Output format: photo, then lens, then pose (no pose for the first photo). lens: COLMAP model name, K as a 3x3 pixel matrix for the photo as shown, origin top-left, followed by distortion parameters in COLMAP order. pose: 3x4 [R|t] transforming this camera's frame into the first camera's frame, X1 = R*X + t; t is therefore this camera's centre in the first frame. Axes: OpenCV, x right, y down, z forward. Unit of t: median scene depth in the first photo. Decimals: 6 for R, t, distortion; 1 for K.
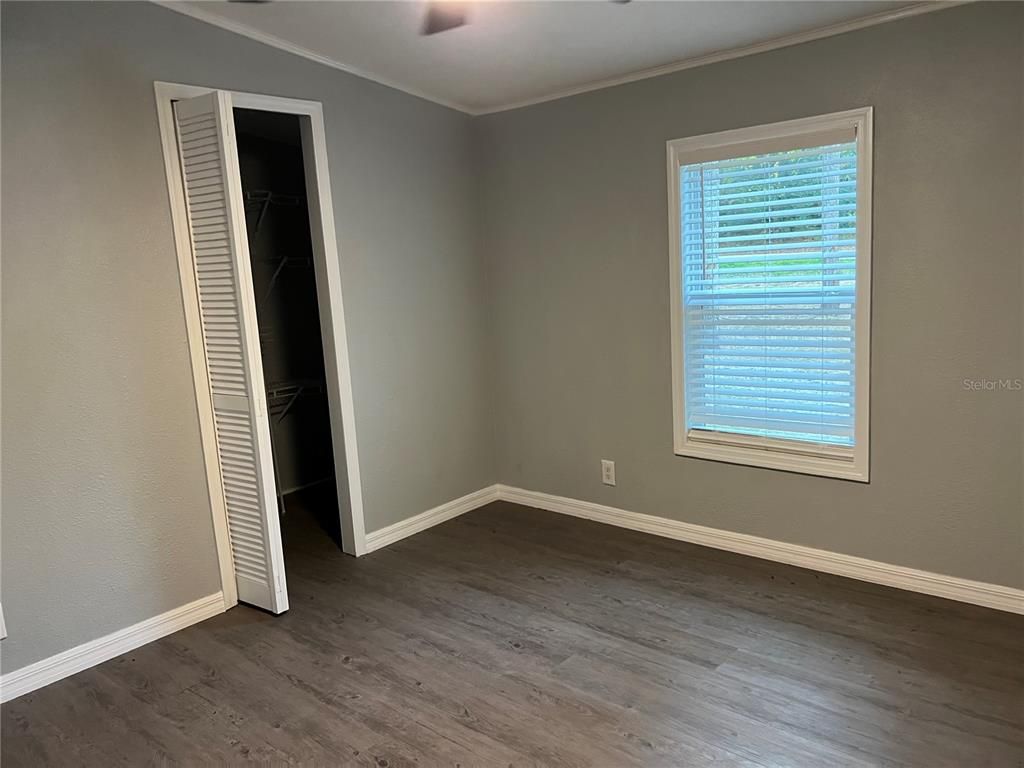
lens RADIAL K [[775.7, 0, 511.4], [0, 775.7, 371.6], [0, 0, 1]] dist [0.093028, -0.134775]
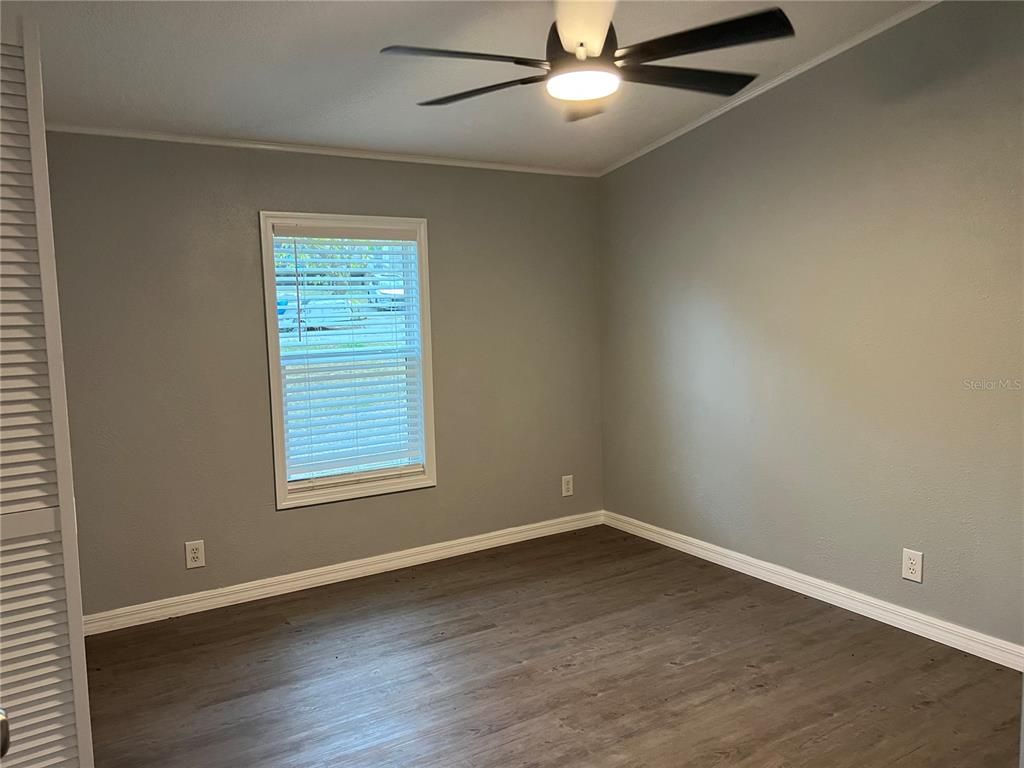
lens RADIAL K [[778.6, 0, 501.2], [0, 778.6, 390.1], [0, 0, 1]] dist [-0.009131, 0.002924]
pose [[0.290321, -0.045895, 0.955828, -0.747444], [0.150041, 0.988678, 0.001899, -0.009149], [-0.945094, 0.142862, 0.293920, 0.434590]]
